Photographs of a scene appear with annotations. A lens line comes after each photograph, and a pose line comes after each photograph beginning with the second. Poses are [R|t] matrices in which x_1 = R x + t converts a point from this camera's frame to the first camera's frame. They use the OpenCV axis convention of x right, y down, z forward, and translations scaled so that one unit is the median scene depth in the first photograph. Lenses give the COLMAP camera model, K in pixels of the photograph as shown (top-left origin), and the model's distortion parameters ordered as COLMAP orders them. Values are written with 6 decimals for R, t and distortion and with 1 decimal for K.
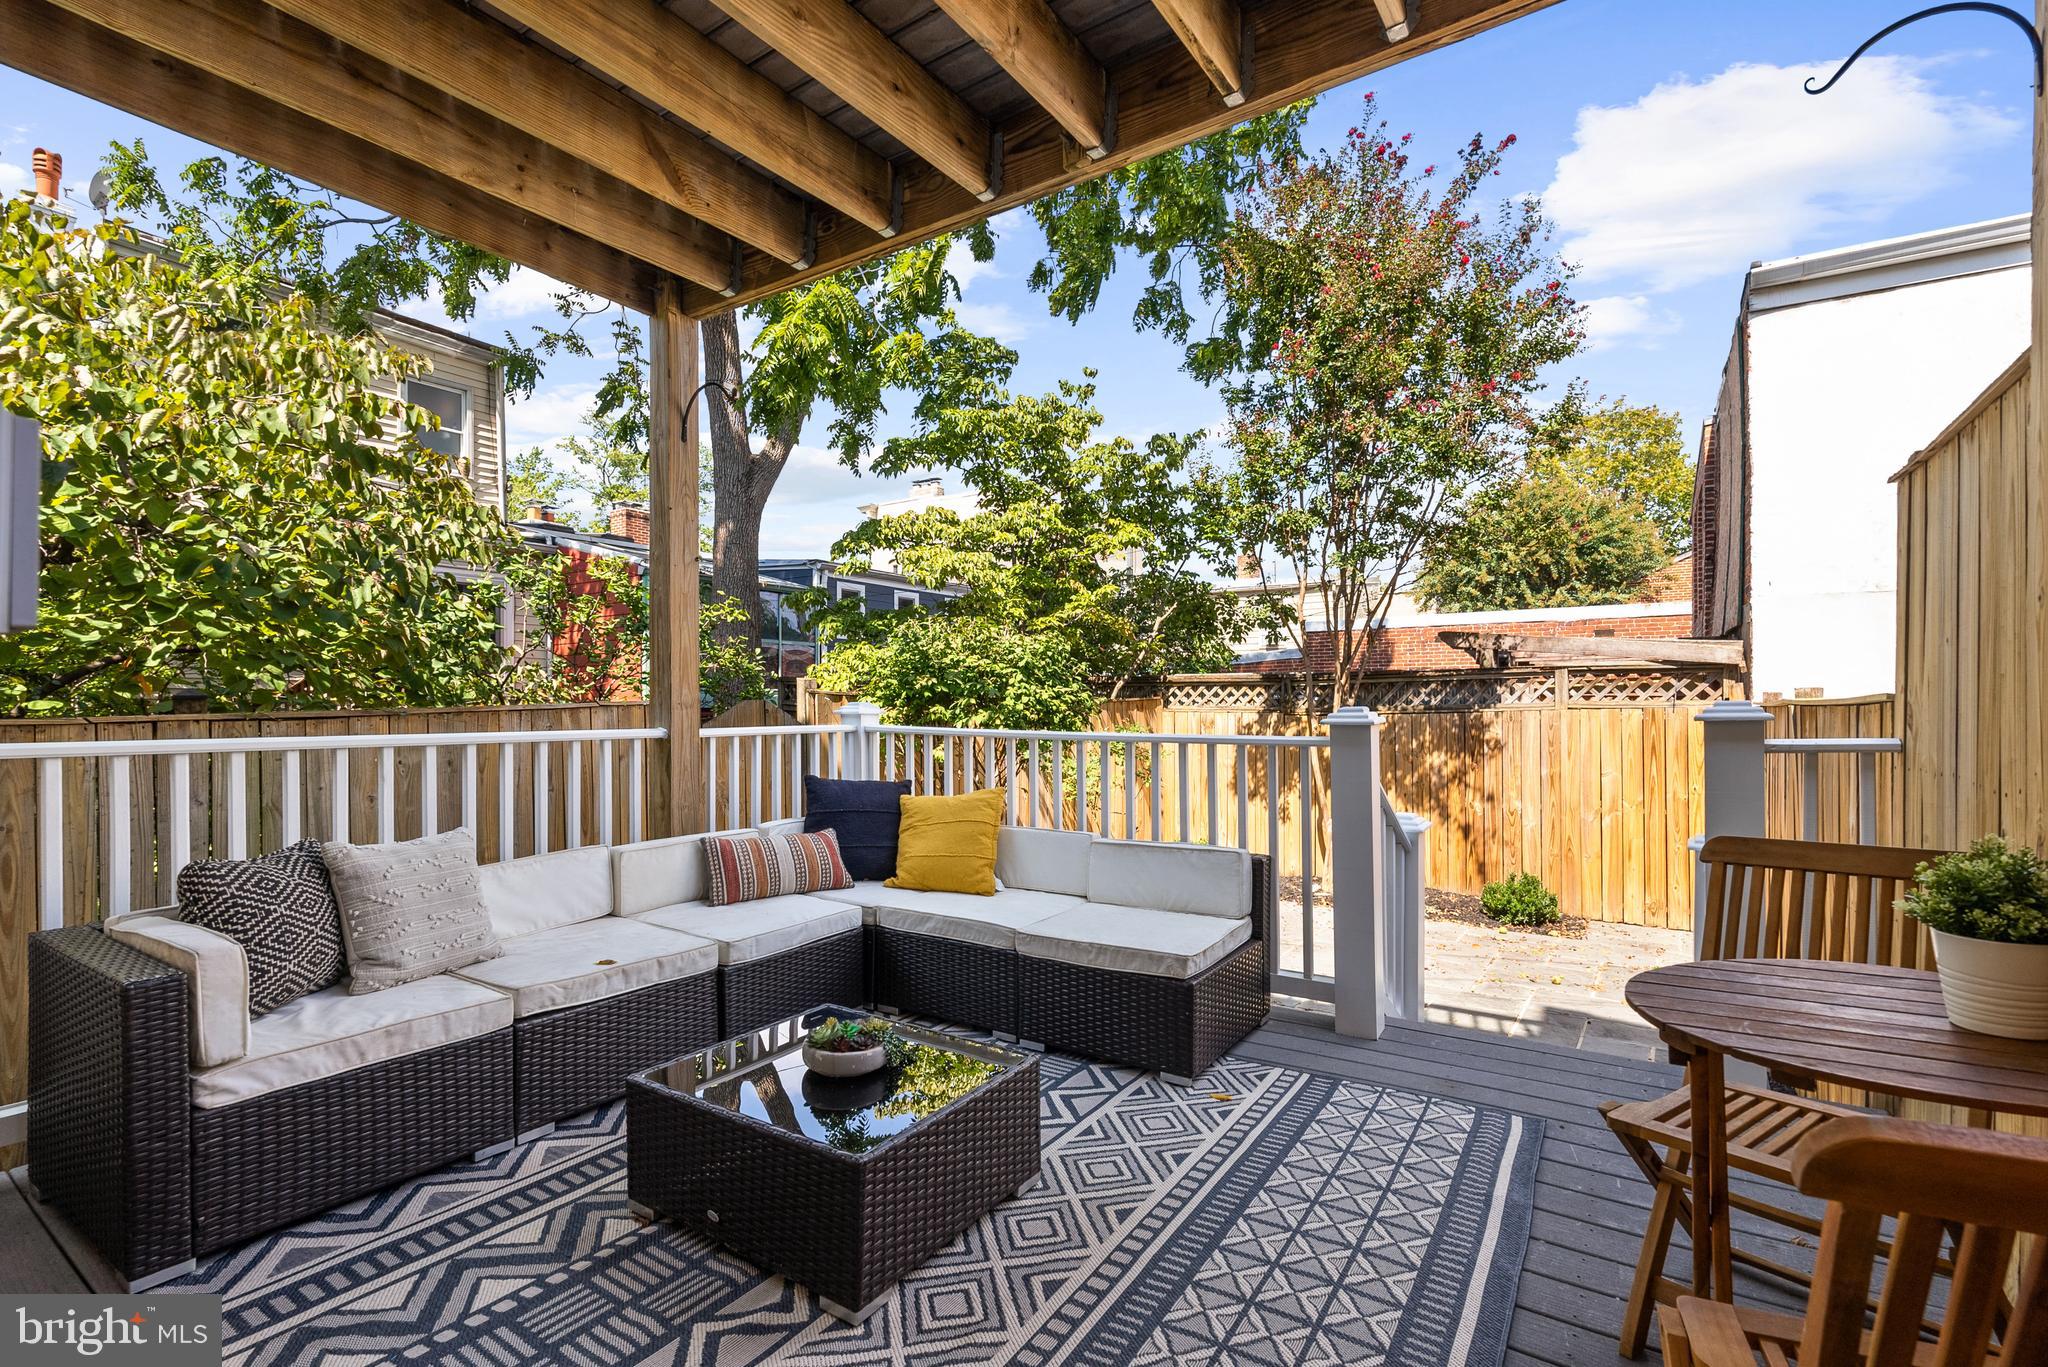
lens RADIAL K [[926.1, 0, 1029.3], [0, 926.1, 699.0], [0, 0, 1]] dist [0.003960, 0.000919]
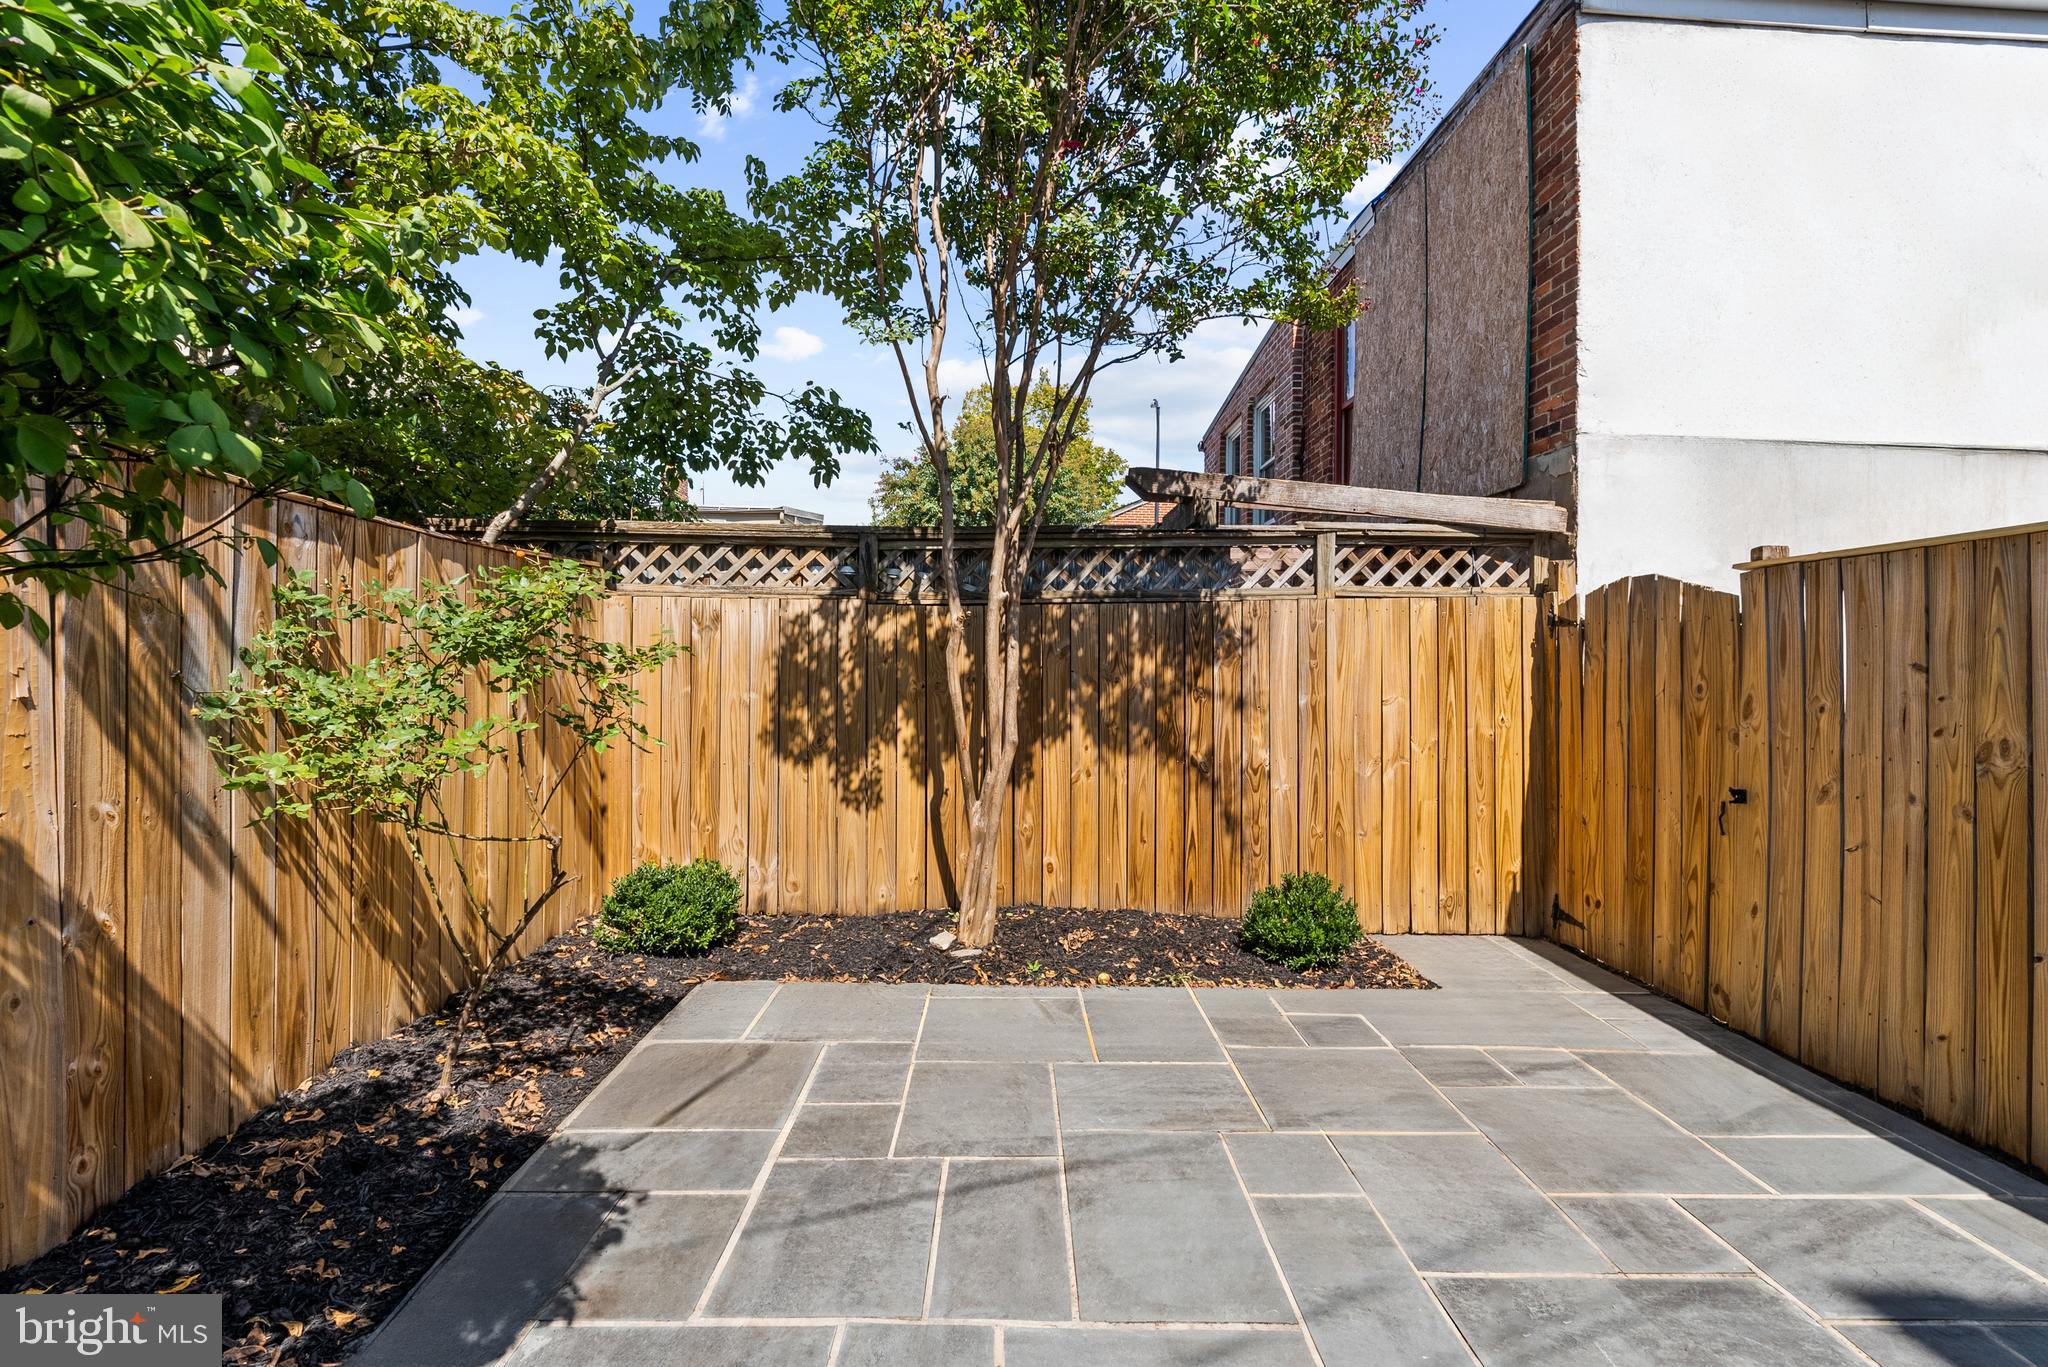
lens RADIAL K [[926.1, 0, 1035.4], [0, 926.1, 672.7], [0, 0, 1]] dist [0.003960, 0.000919]
pose [[0.808821, 0.008813, 0.587990, 0.045942], [-0.017345, 0.999810, 0.008873, 0.049175], [-0.587800, -0.017375, 0.808820, 0.516326]]
